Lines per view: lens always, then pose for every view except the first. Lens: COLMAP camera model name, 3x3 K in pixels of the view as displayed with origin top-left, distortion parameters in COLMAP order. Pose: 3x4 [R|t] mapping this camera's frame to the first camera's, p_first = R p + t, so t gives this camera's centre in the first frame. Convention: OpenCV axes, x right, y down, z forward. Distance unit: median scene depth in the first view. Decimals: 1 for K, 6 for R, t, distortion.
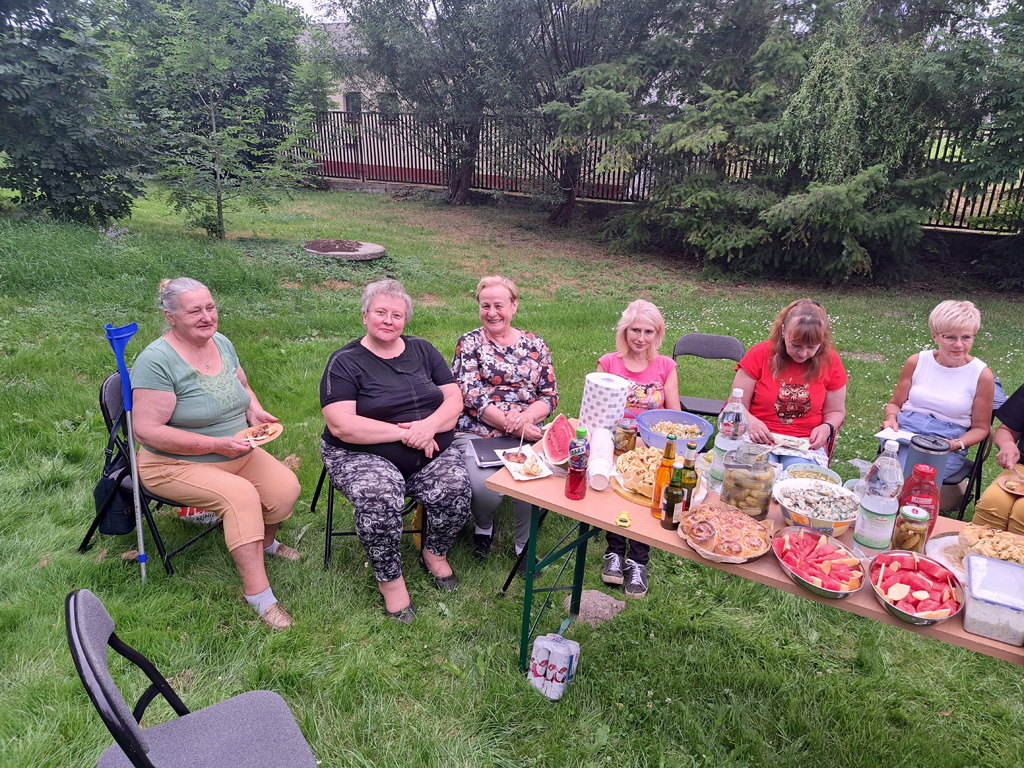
lens RADIAL K [[748.5, 0, 517.2], [0, 748.5, 375.9], [0, 0, 1]] dist [0.081974, -0.075030]
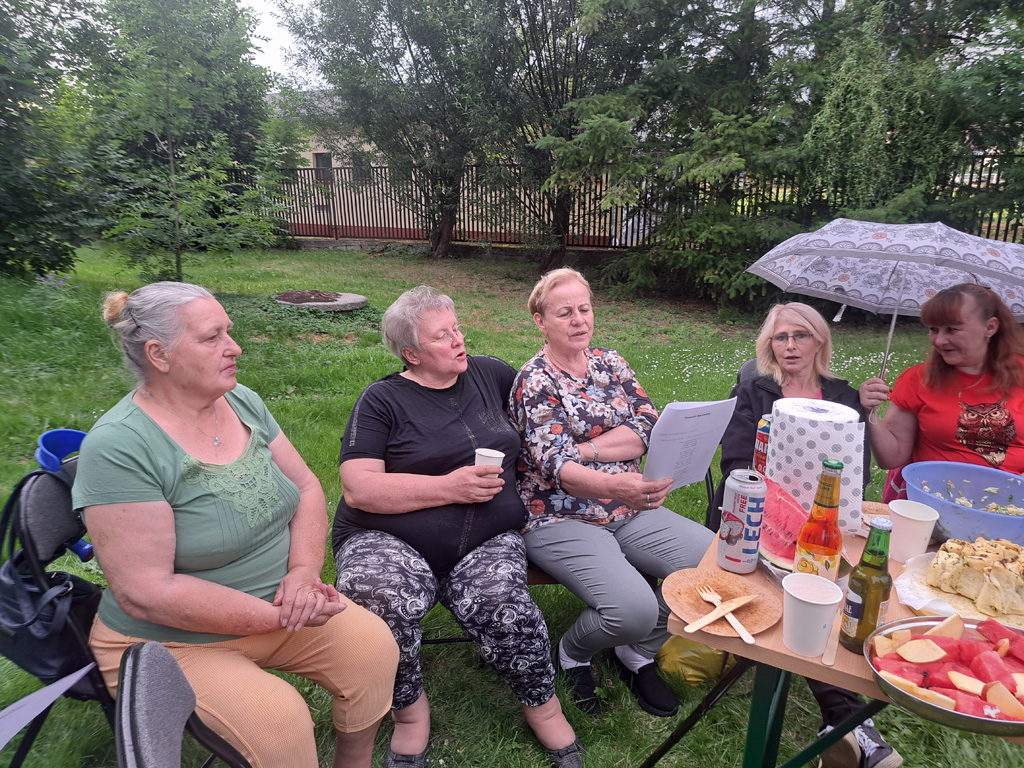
lens RADIAL K [[692.0, 0, 496.8], [0, 692.0, 382.1], [0, 0, 1]] dist [0.056584, -0.055572]
pose [[0.998544, -0.036744, 0.039501, -0.061926], [0.040262, 0.994916, -0.092307, 0.010715], [-0.035908, 0.093763, 0.994947, 0.200155]]
